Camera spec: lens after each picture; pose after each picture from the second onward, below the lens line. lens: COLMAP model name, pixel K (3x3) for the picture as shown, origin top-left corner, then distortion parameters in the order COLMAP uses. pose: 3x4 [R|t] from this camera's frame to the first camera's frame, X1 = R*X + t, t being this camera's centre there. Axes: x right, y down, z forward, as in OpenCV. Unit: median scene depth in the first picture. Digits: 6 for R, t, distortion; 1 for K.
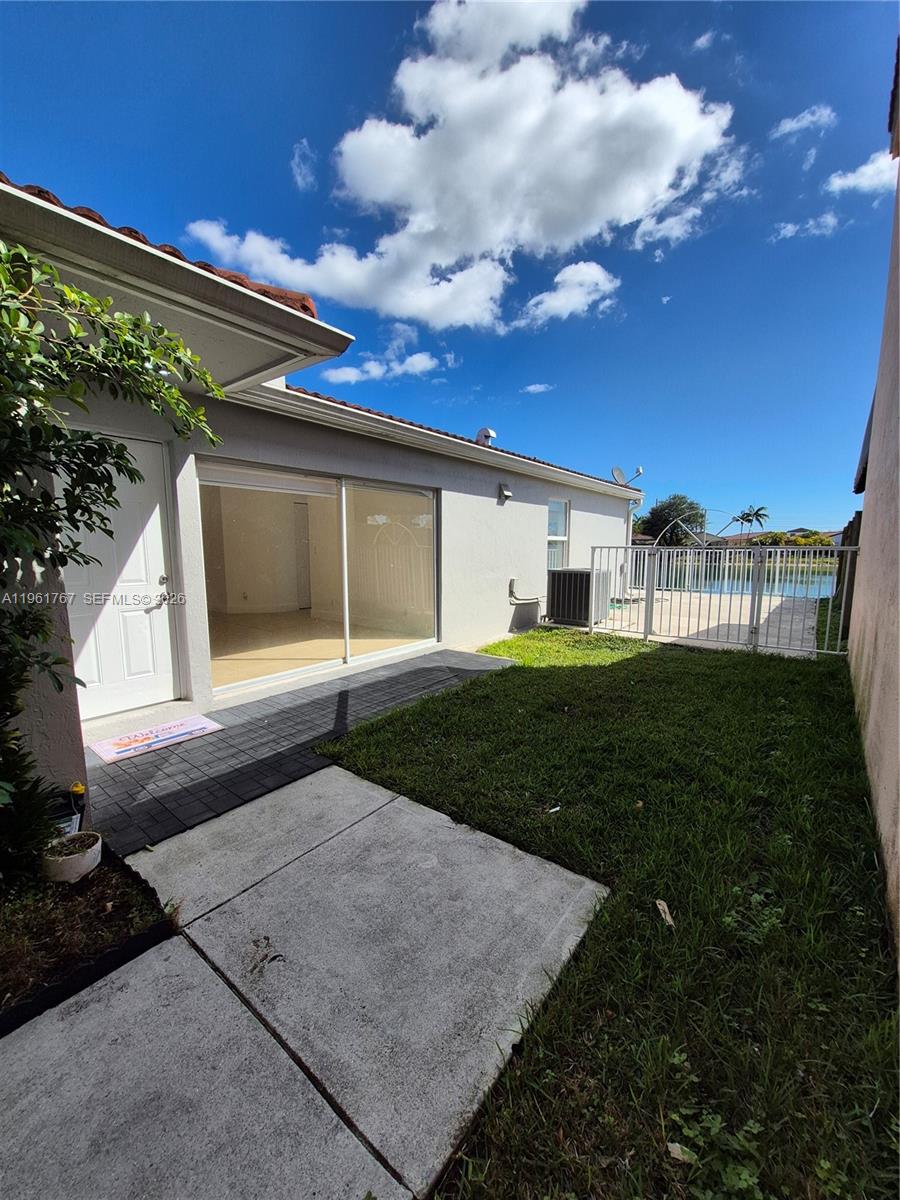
lens RADIAL K [[469.2, 0, 453.4], [0, 469.2, 608.6], [0, 0, 1]] dist [-0.002777, -0.000238]
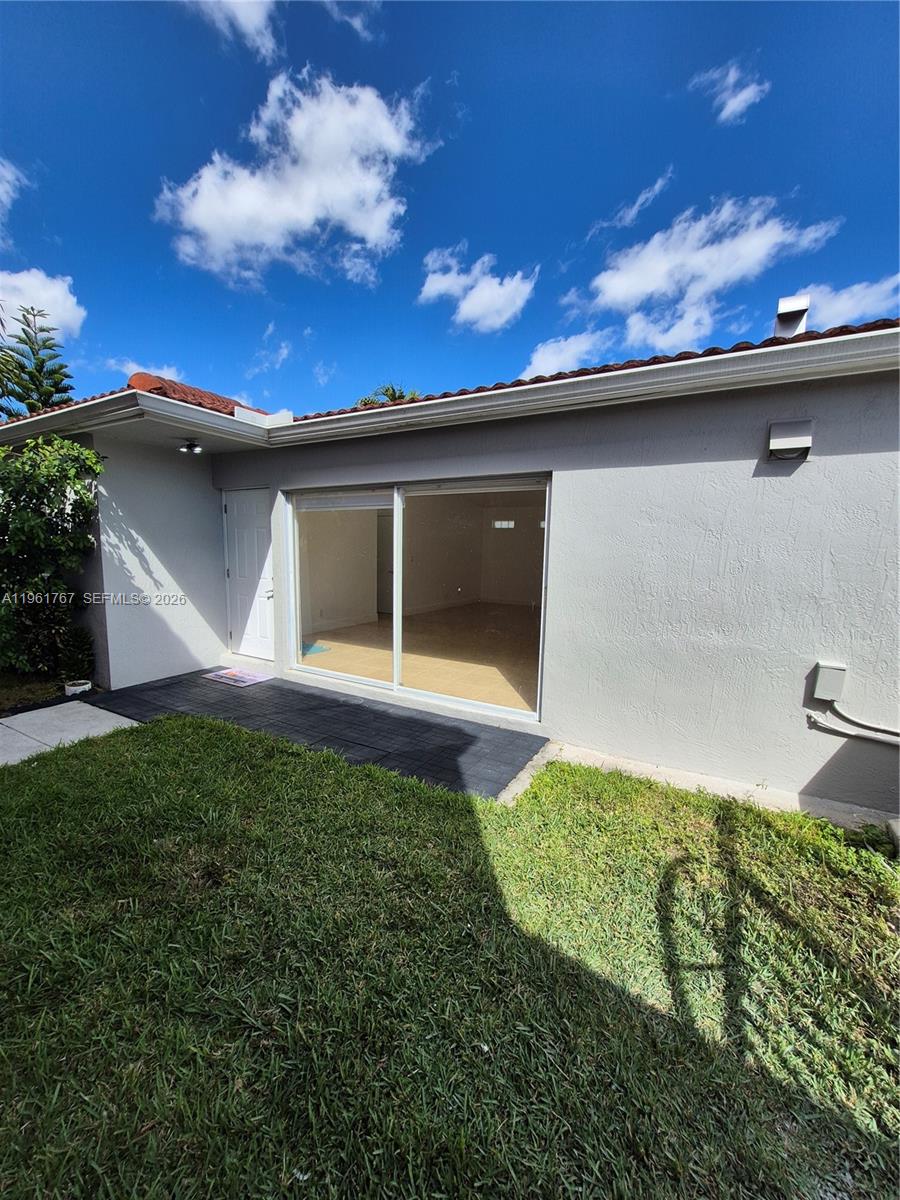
lens RADIAL K [[469.2, 0, 453.4], [0, 469.2, 608.6], [0, 0, 1]] dist [-0.002777, -0.000238]
pose [[0.150664, 0.118124, -0.981503, 0.717733], [-0.157759, 0.982985, 0.094085, -0.153513], [0.975916, 0.140666, 0.166736, 1.025388]]
